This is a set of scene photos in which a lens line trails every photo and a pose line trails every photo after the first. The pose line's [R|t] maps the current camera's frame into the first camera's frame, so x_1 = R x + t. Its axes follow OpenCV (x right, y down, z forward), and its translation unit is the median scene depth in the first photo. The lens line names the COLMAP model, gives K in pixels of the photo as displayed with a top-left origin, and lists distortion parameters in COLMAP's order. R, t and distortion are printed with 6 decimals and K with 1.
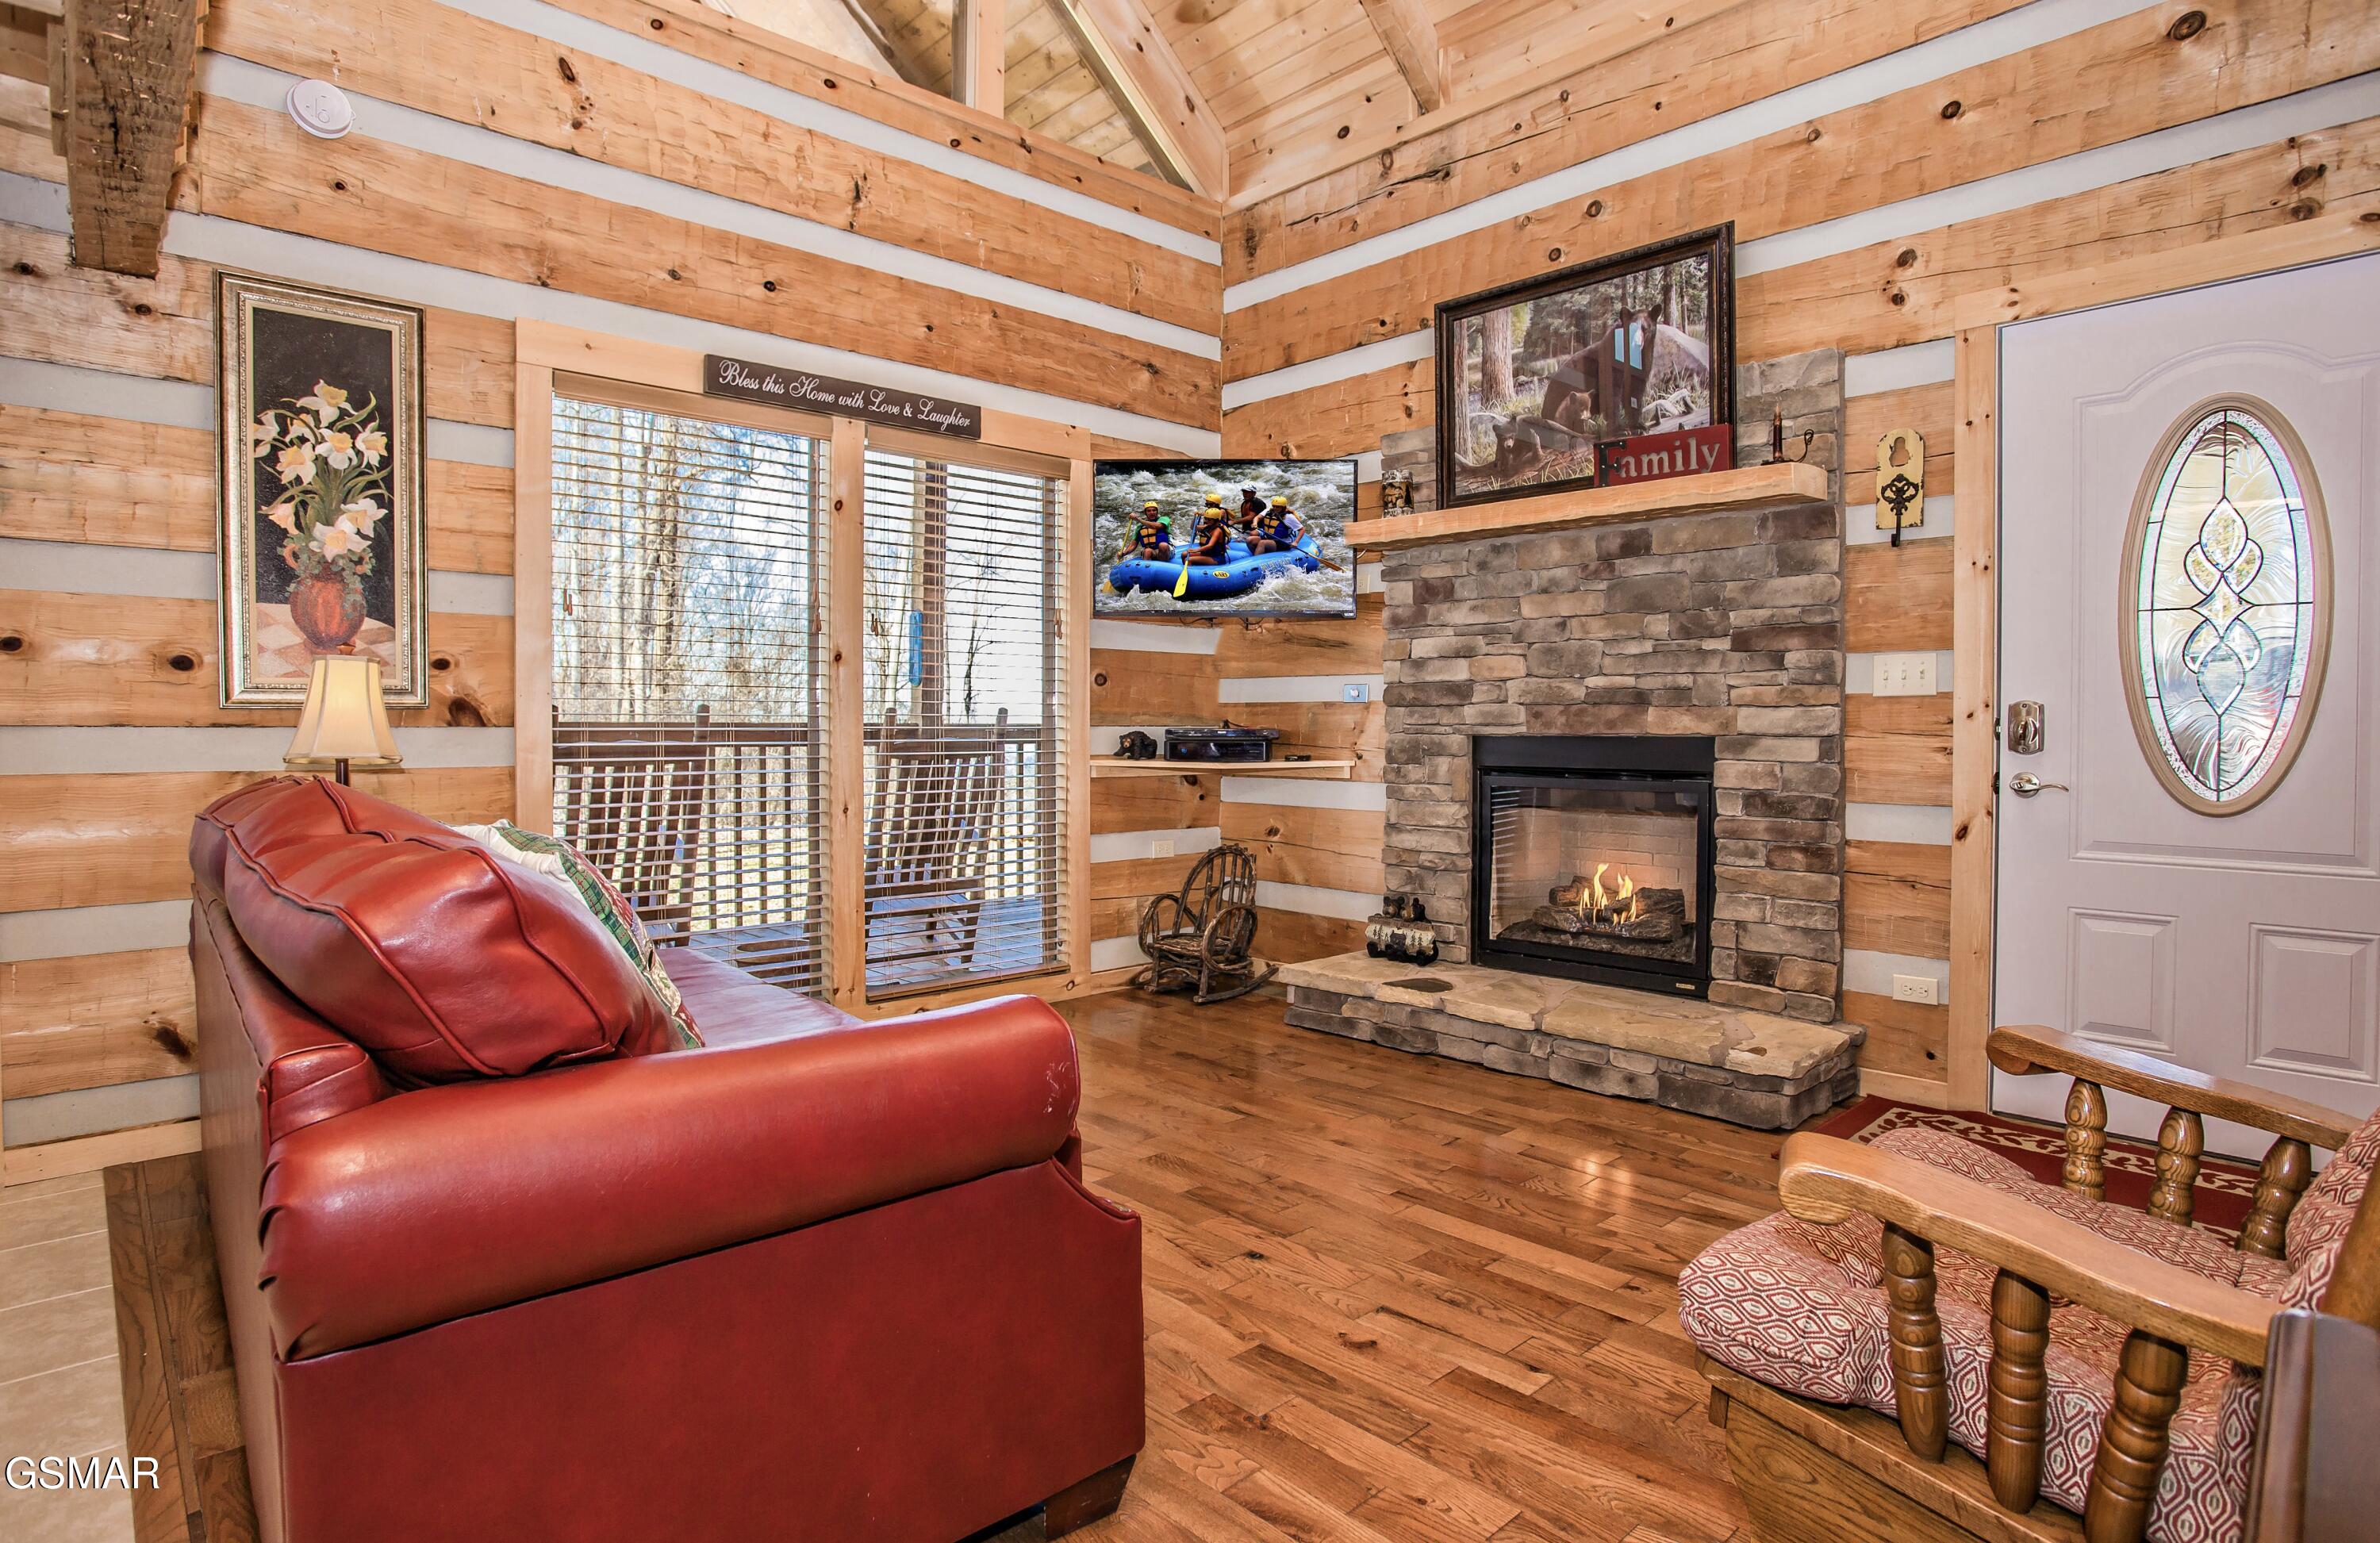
lens RADIAL K [[1239.7, 0, 1253.9], [0, 1239.7, 773.4], [0, 0, 1]] dist [-0.065824, 0.033636]
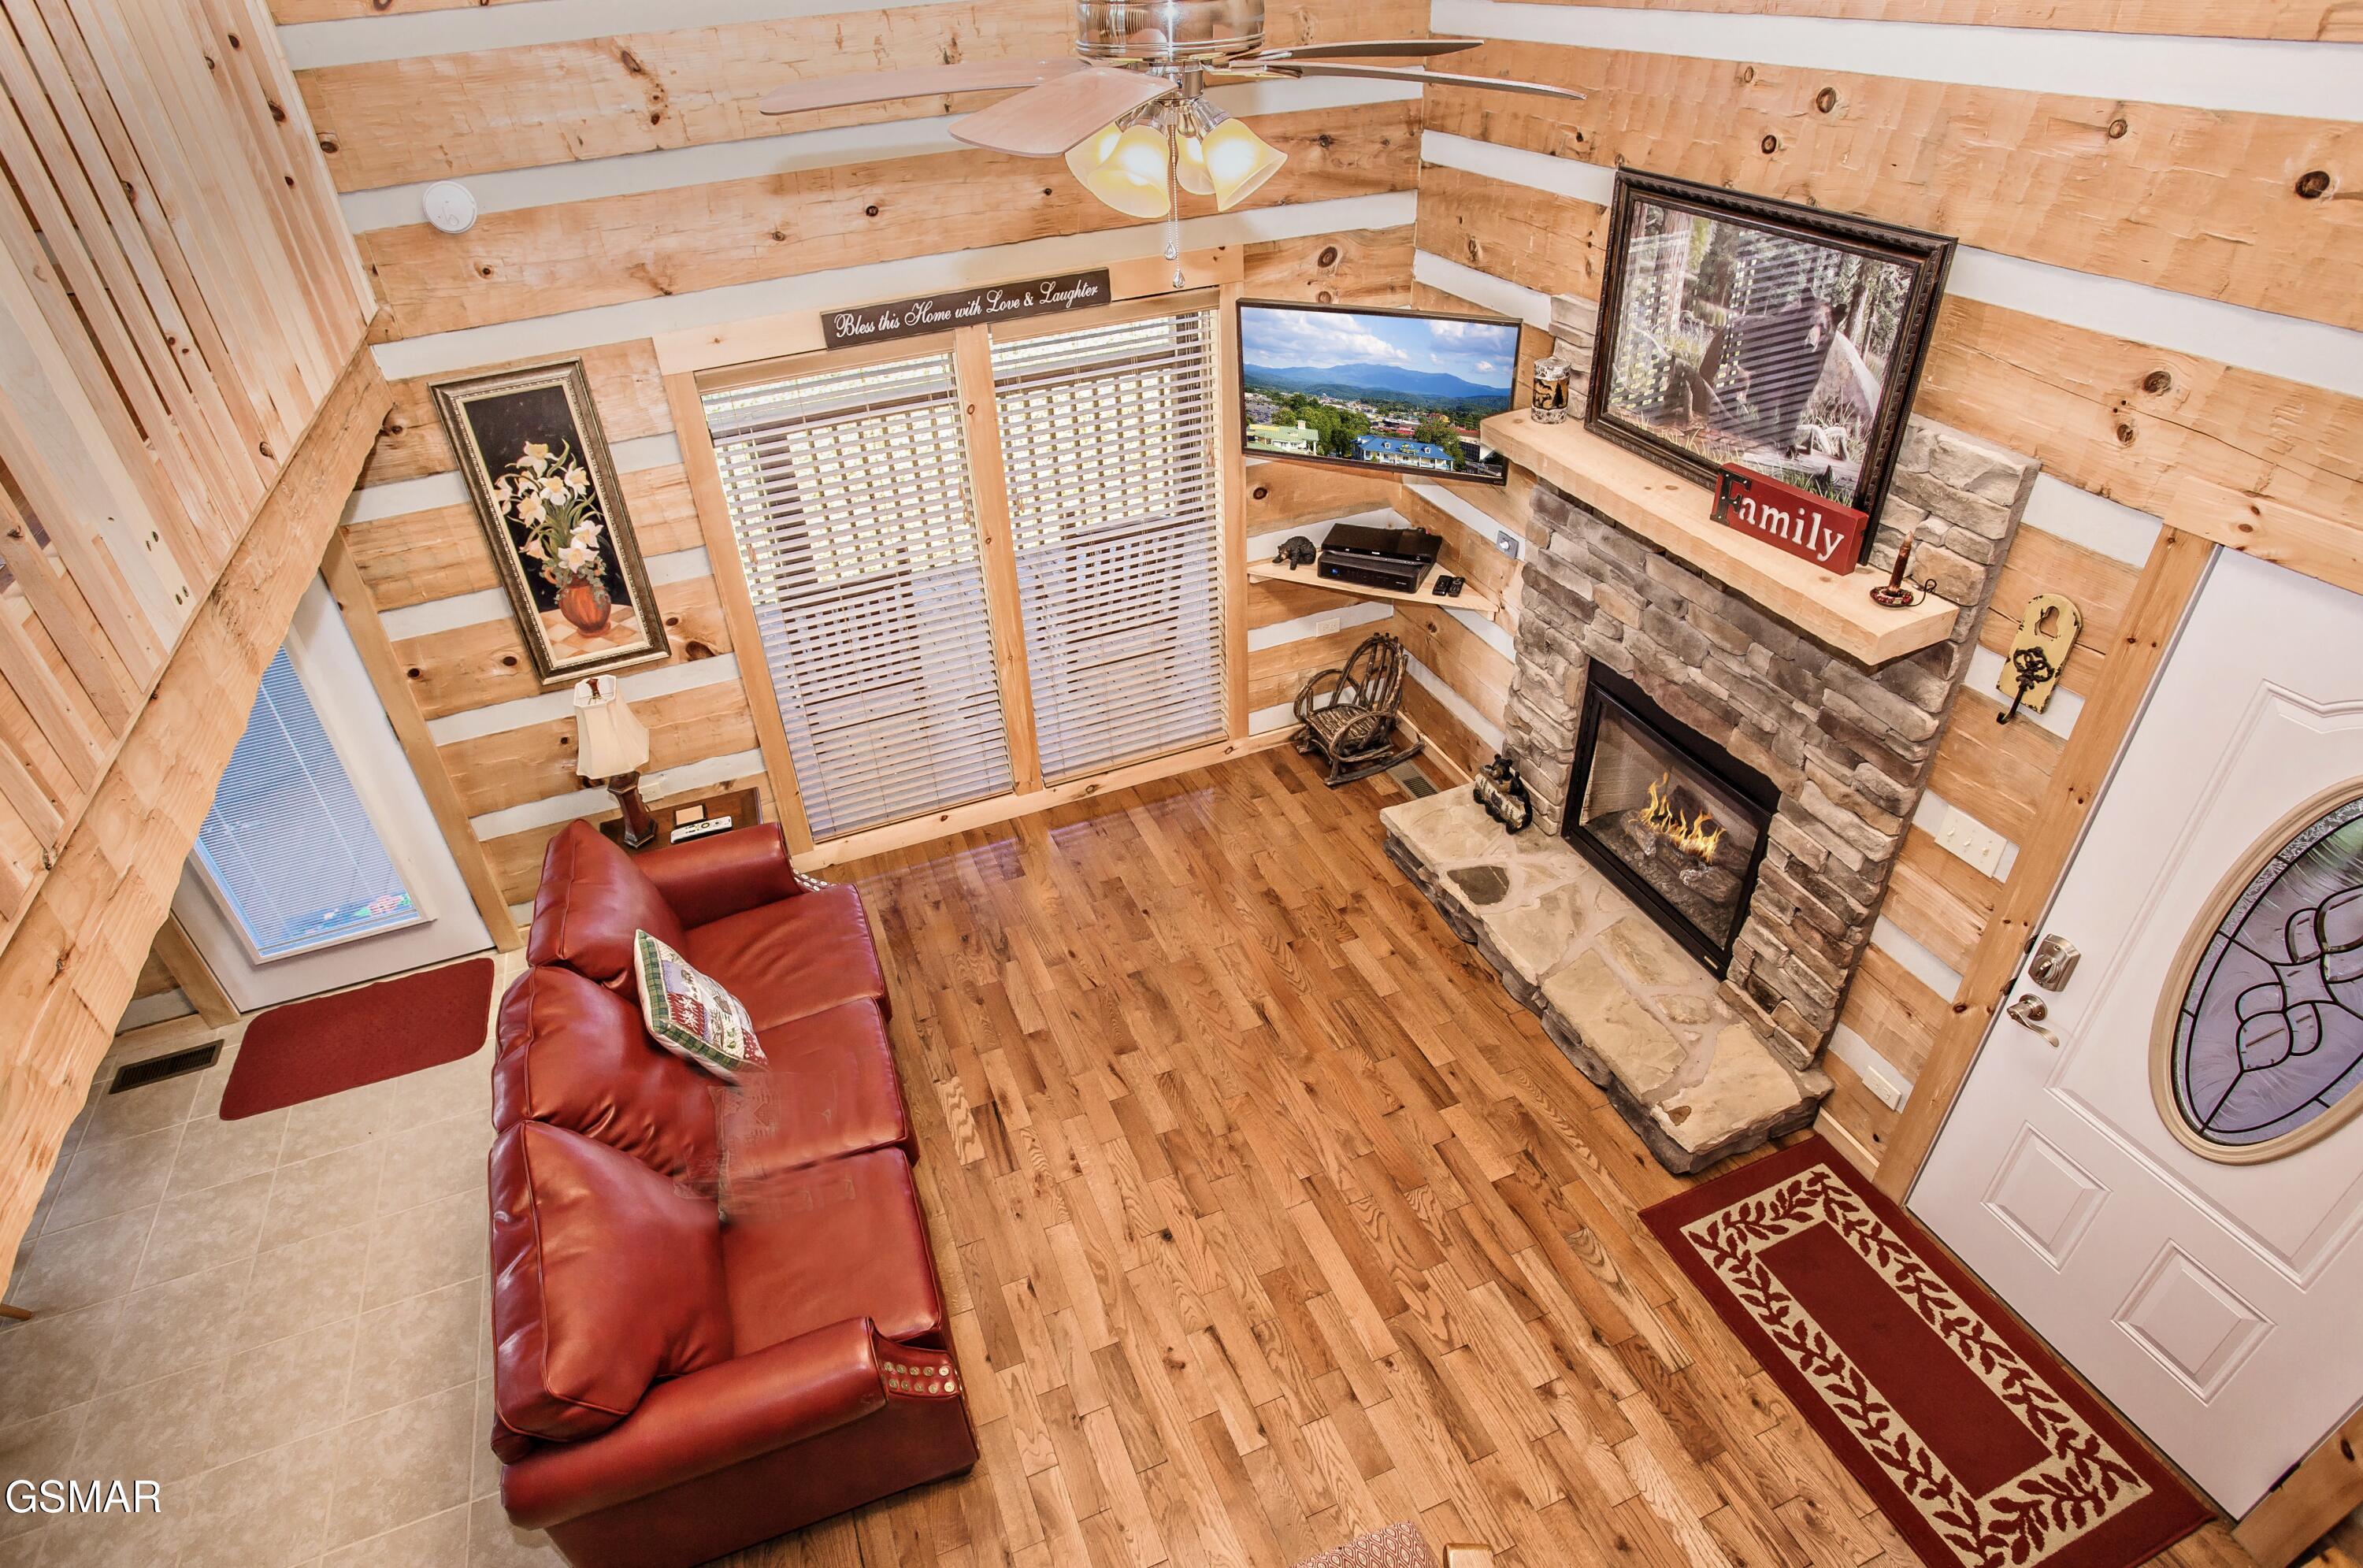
lens RADIAL K [[1223.9, 0, 1181.5], [0, 1223.9, 784.0], [0, 0, 1]] dist [-0.058546, 0.022363]
pose [[0.921160, 0.196693, -0.335820, 0.268483], [0.023062, 0.833781, 0.551613, -0.576322], [0.388499, -0.515869, 0.763510, 0.115888]]
